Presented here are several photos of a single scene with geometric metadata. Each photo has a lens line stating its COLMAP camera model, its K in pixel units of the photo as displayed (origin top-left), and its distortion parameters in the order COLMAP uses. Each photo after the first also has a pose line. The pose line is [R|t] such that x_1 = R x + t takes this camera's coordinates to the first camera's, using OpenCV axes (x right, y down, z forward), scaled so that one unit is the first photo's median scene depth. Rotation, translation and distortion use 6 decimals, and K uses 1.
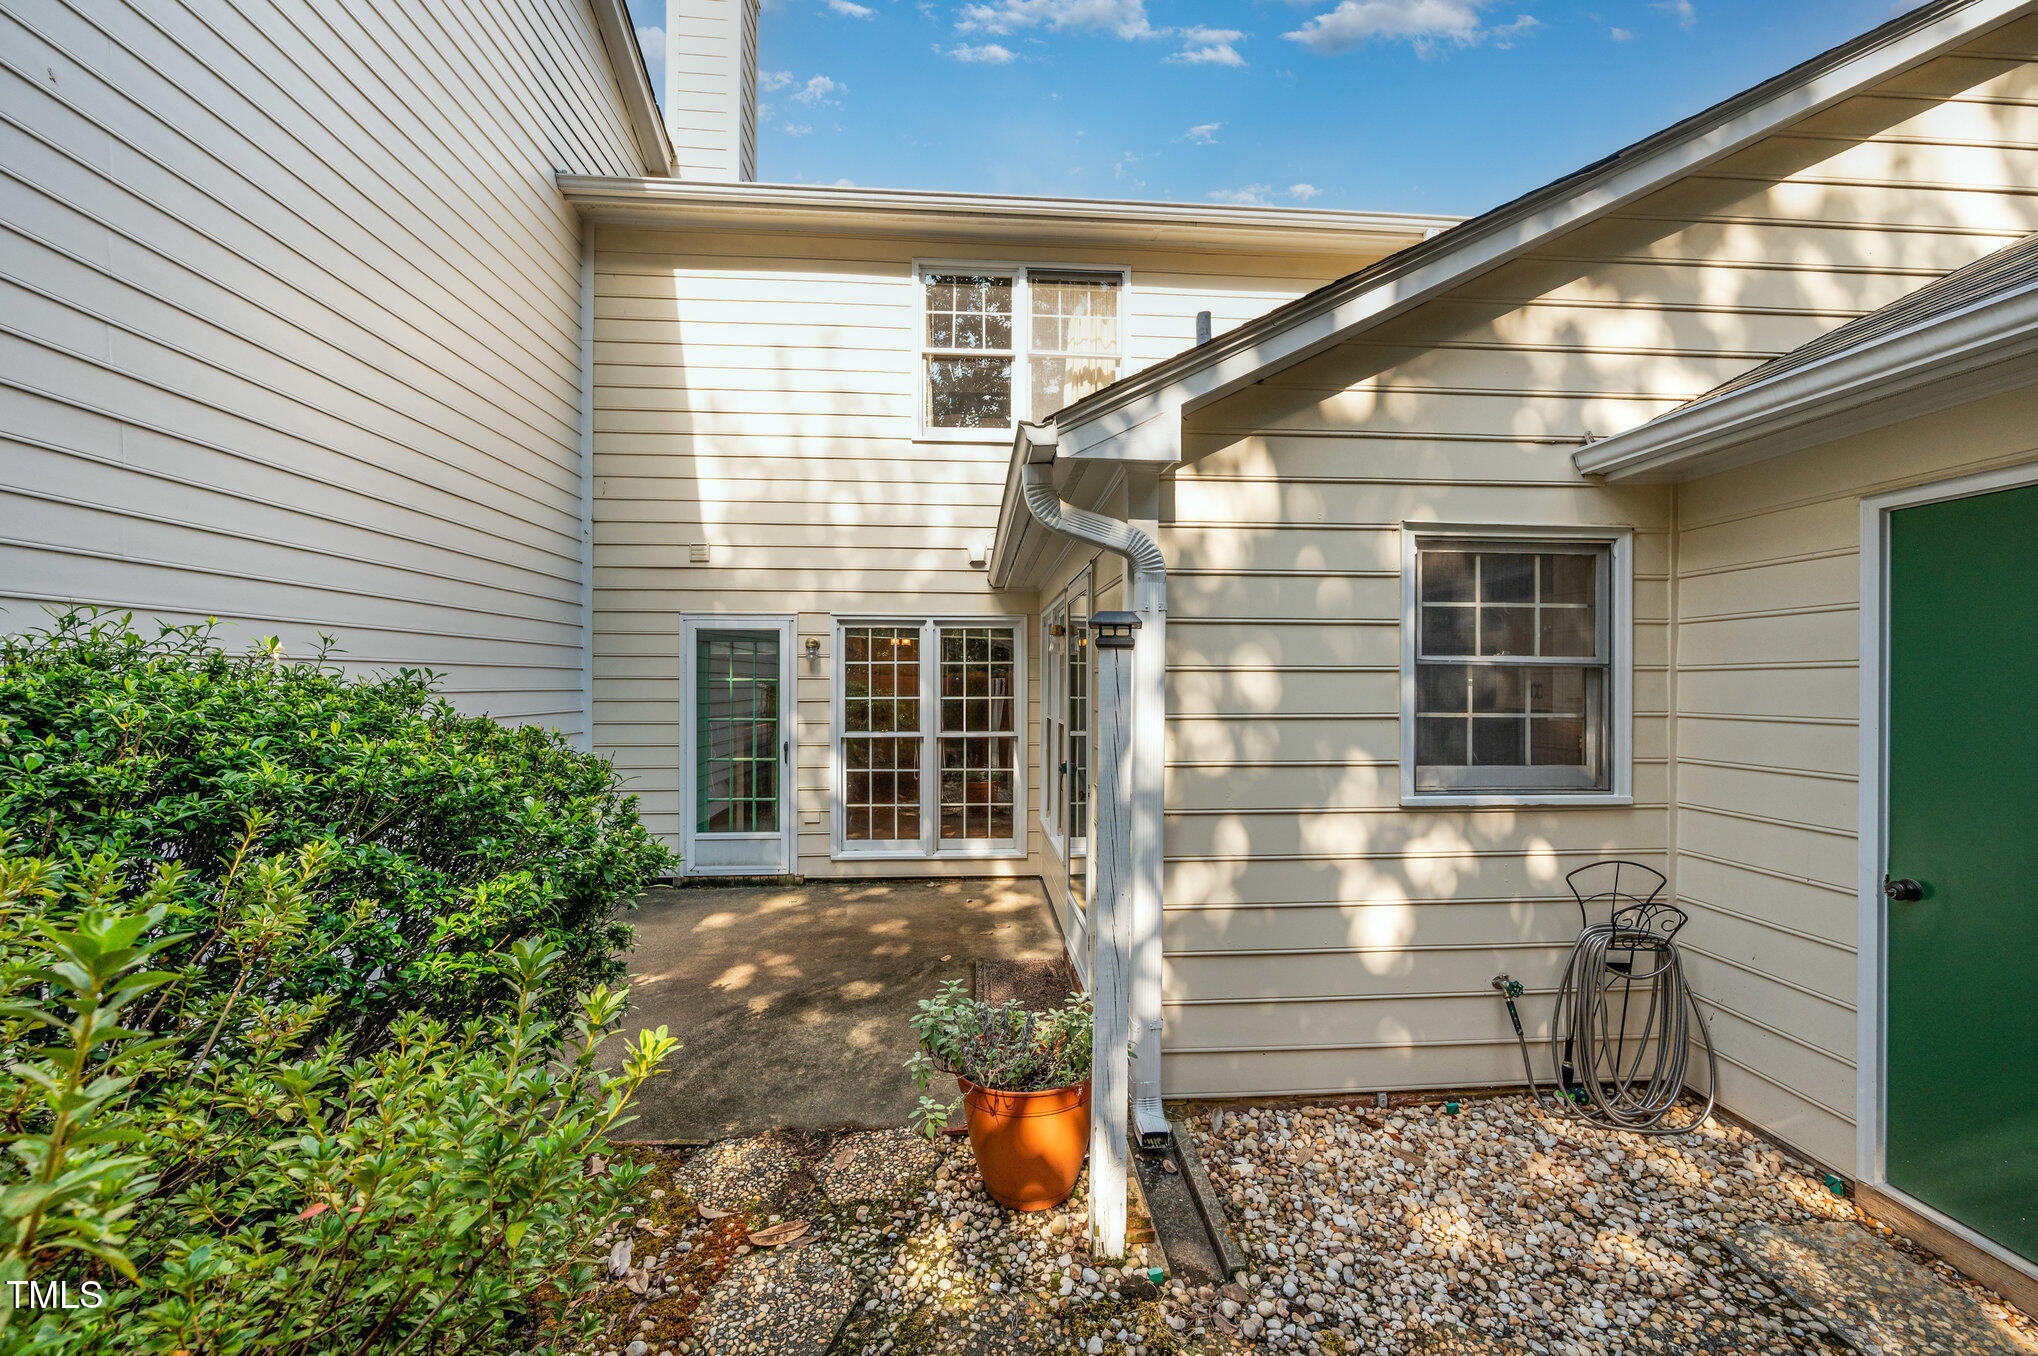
lens RADIAL K [[831.6, 0, 1017.7], [0, 831.6, 678.8], [0, 0, 1]] dist [-0.000588, 0.000032]
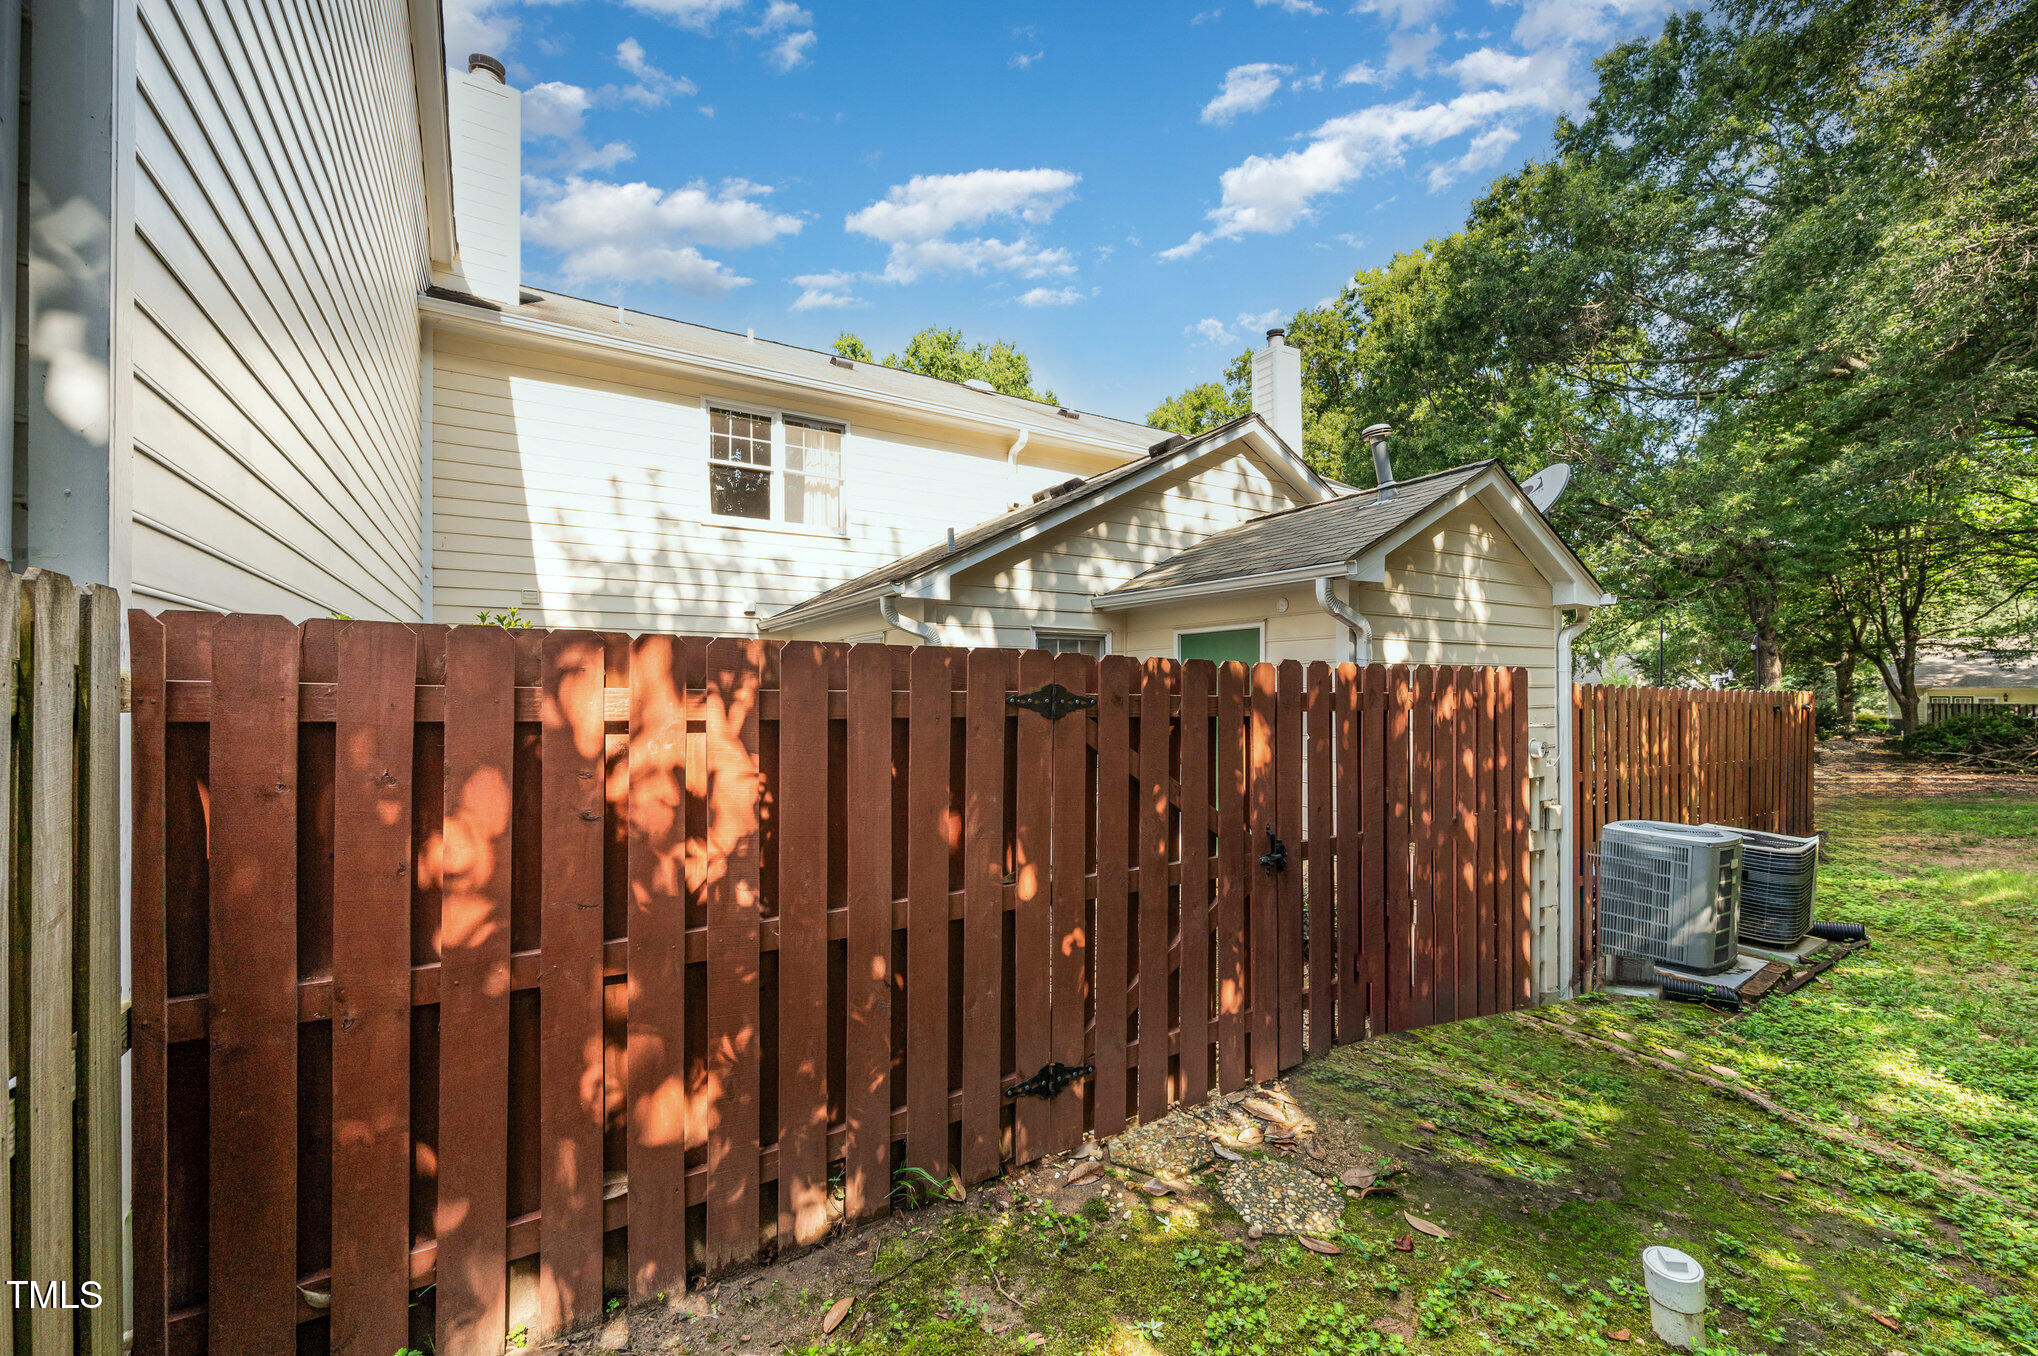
lens RADIAL K [[831.6, 0, 1019.0], [0, 831.6, 686.3], [0, 0, 1]] dist [-0.000588, 0.000032]
pose [[0.879865, -0.000536, 0.475223, -0.321445], [0.002162, 0.999994, -0.002875, -0.005121], [-0.475219, 0.003557, 0.879860, -0.496973]]
